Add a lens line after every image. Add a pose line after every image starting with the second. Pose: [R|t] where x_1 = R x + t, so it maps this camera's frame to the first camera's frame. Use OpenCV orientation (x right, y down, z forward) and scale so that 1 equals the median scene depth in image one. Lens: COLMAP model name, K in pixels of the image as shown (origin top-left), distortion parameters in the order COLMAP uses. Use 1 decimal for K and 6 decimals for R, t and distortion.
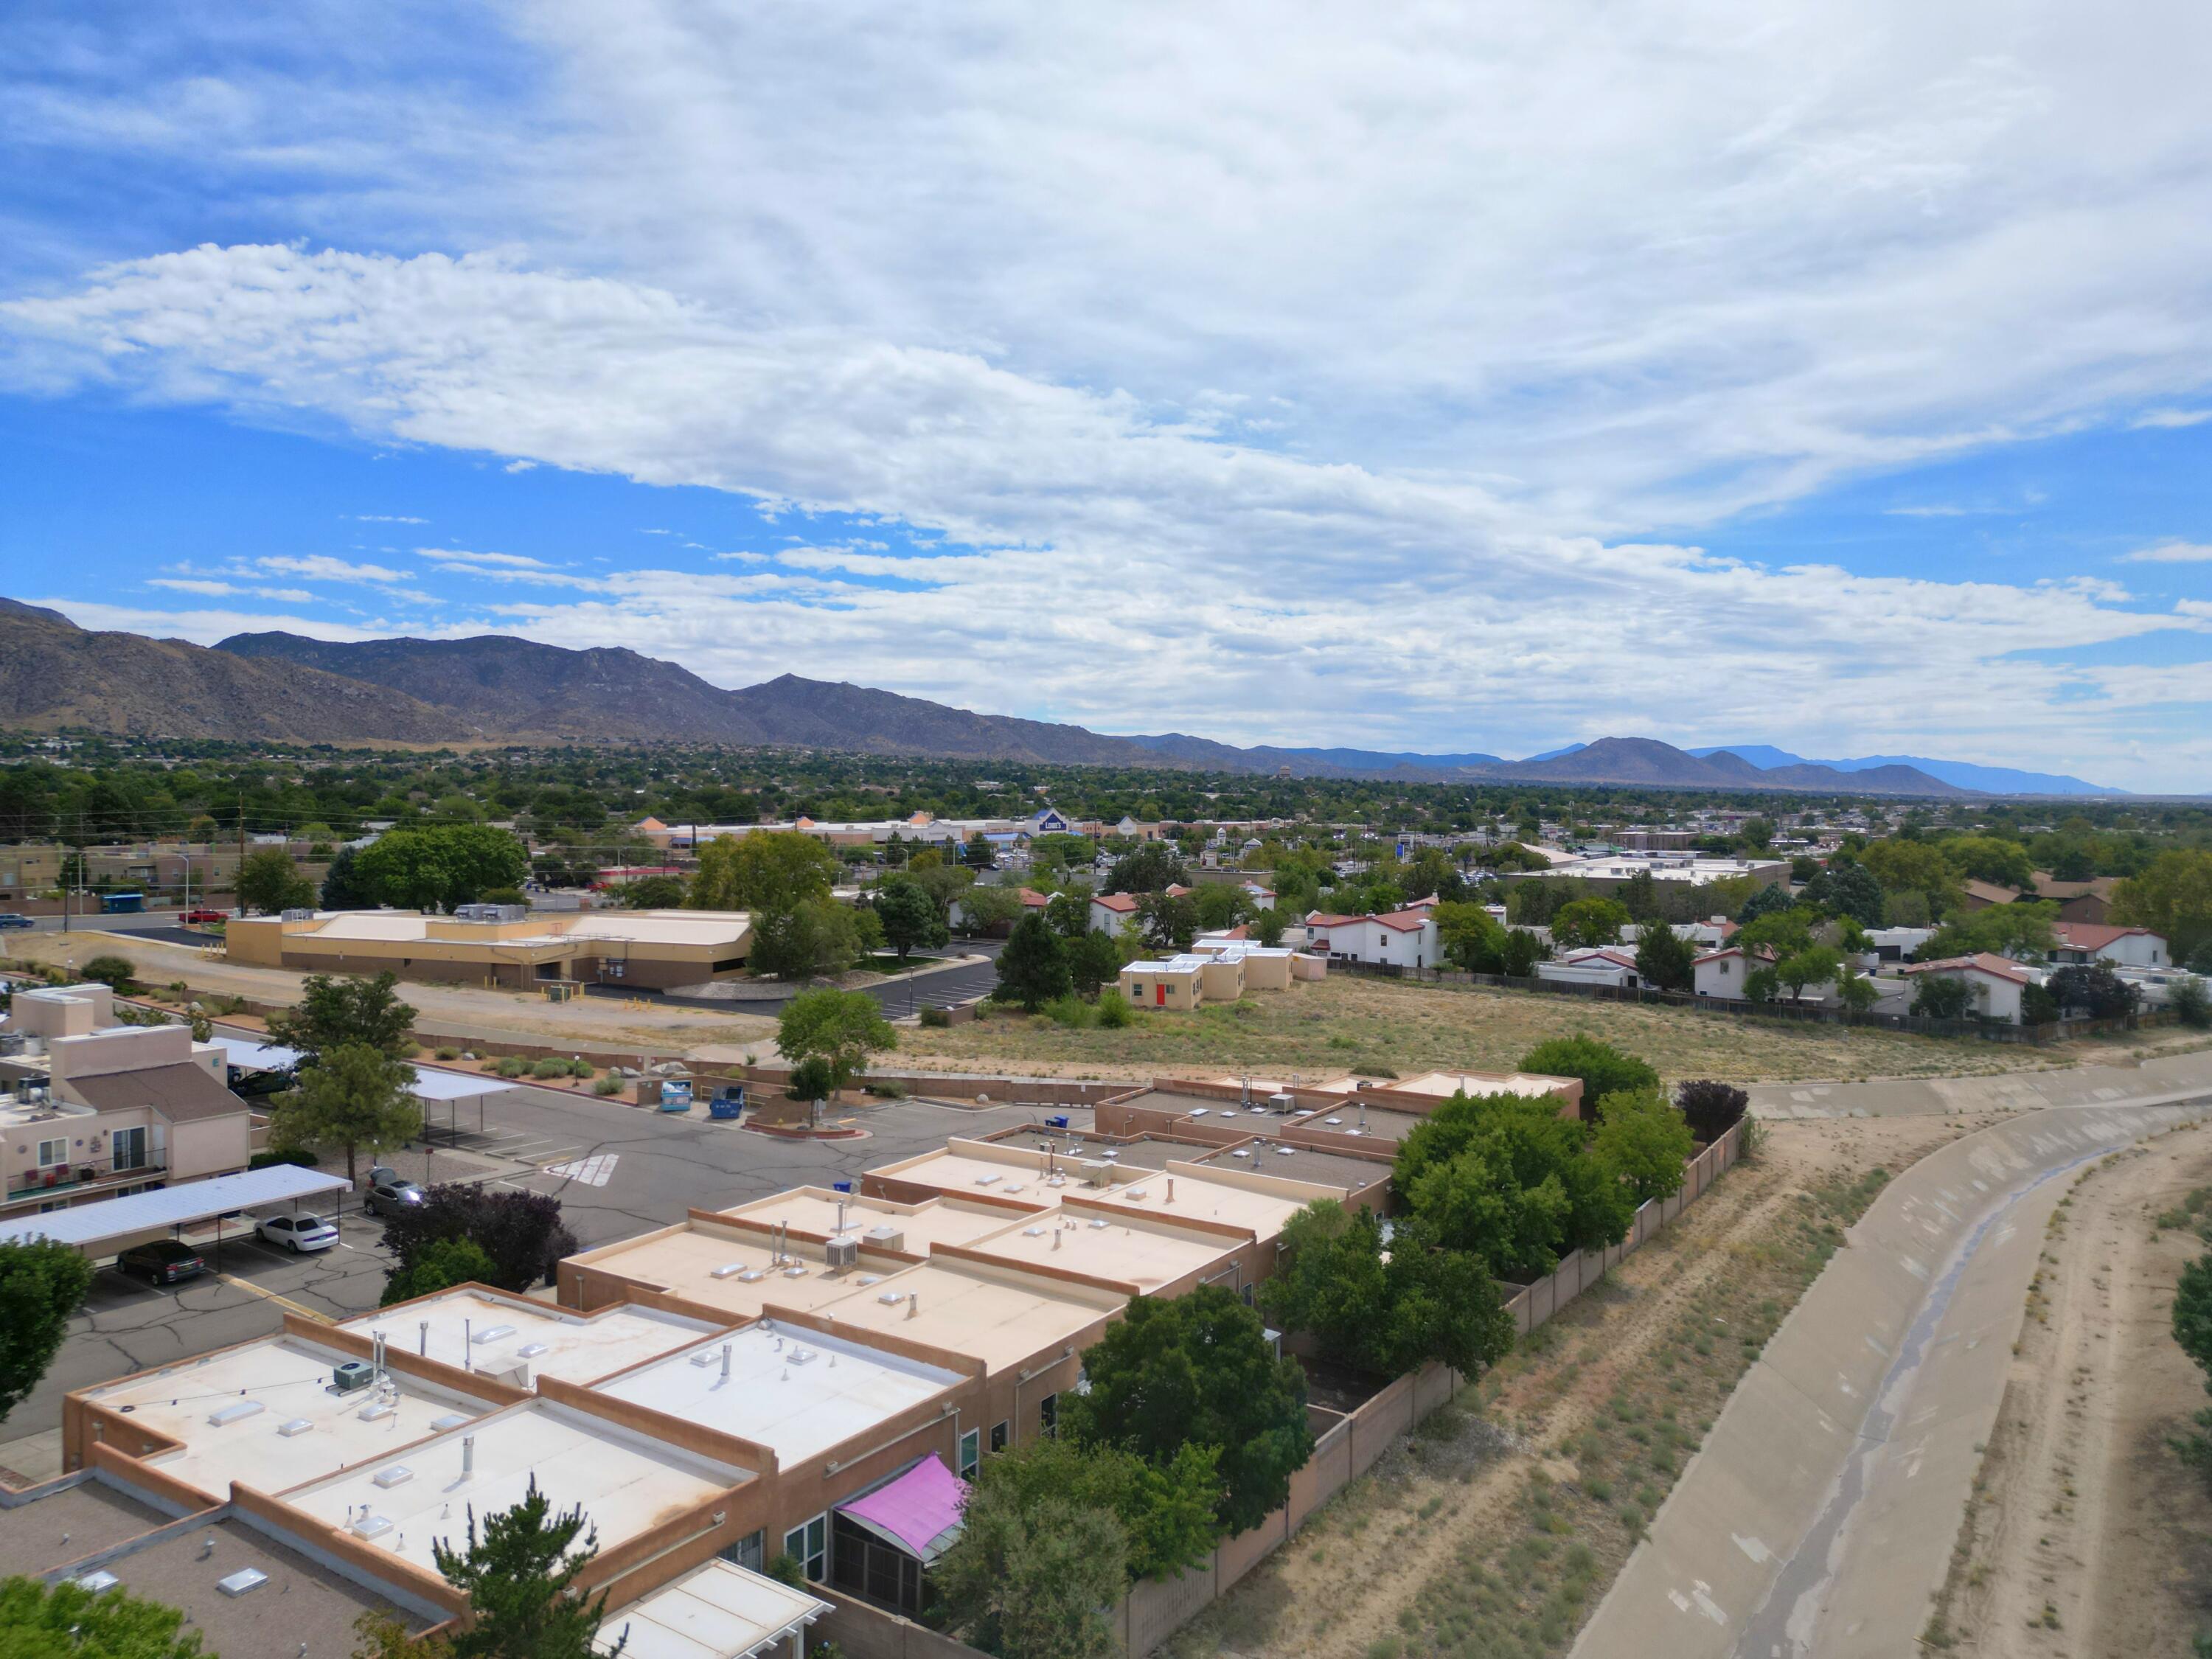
lens RADIAL K [[1561.5, 0, 1111.4], [0, 1561.5, 835.8], [0, 0, 1]] dist [0.086248, -0.070885]
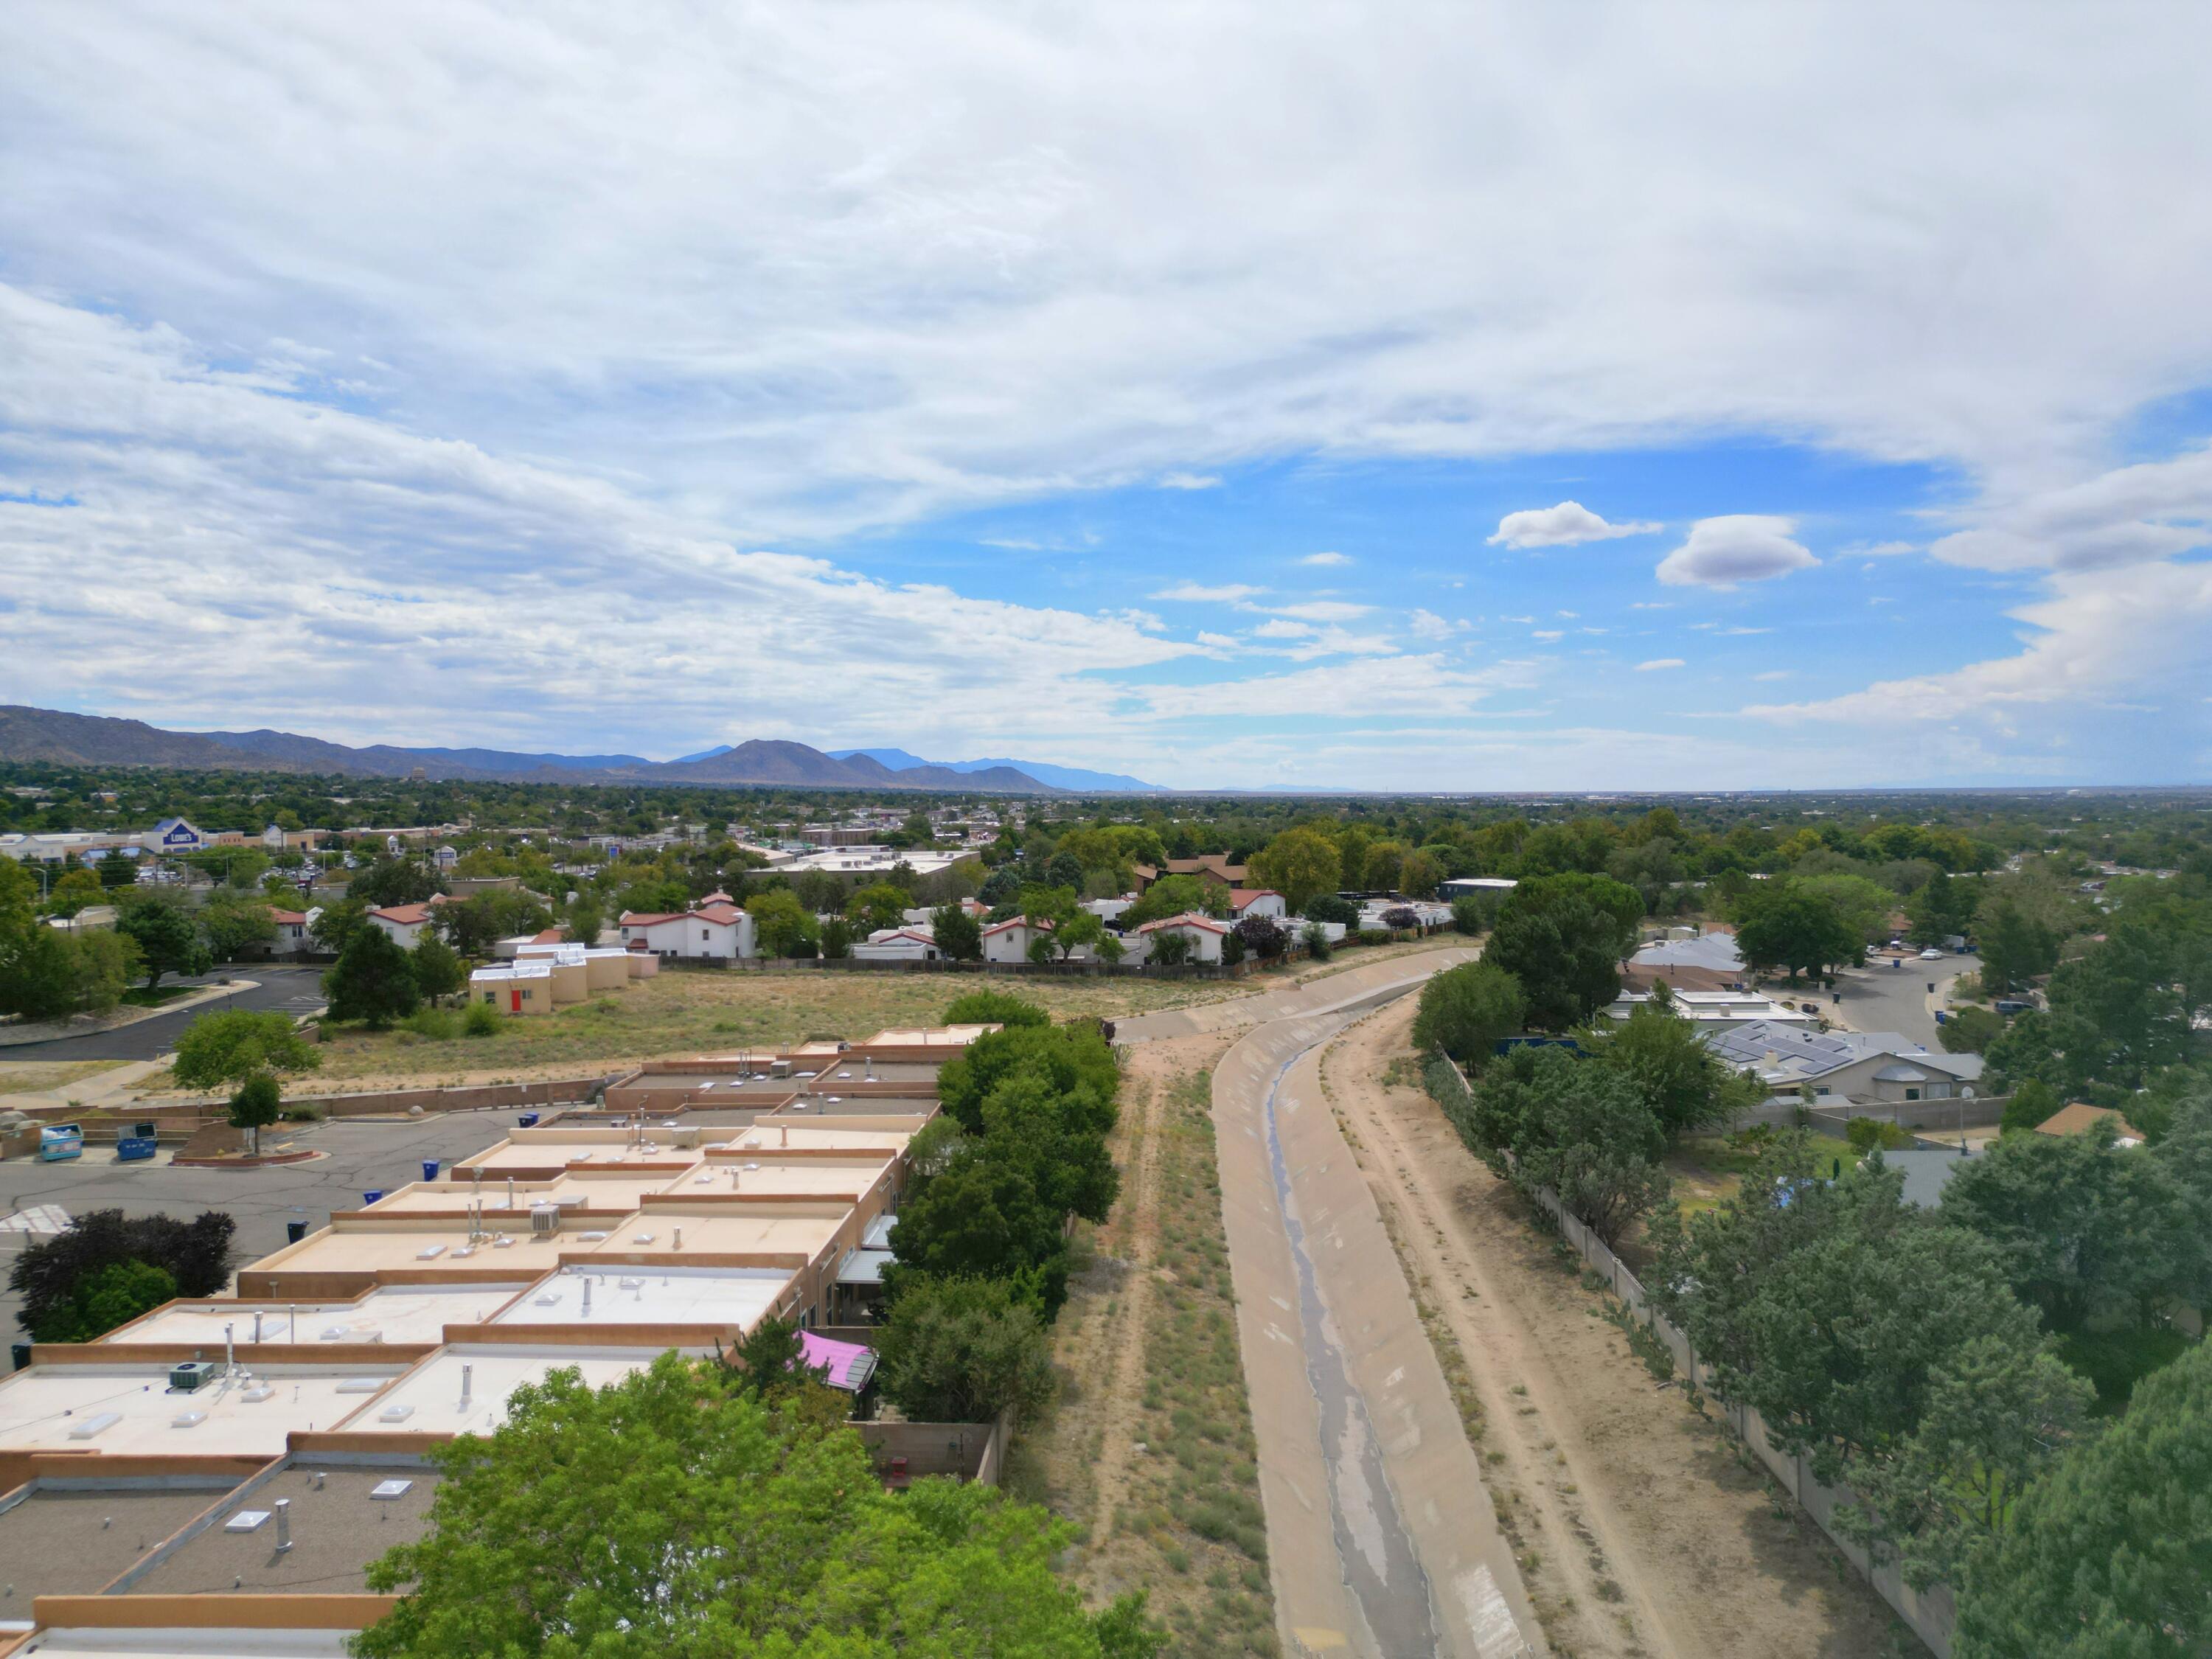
lens RADIAL K [[1561.5, 0, 1108.4], [0, 1561.5, 846.7], [0, 0, 1]] dist [0.086248, -0.070885]
pose [[0.861710, -0.030030, 0.506512, -0.118966], [0.026975, 0.999547, 0.013370, 0.000921], [-0.506684, 0.002143, 0.862129, -0.044083]]
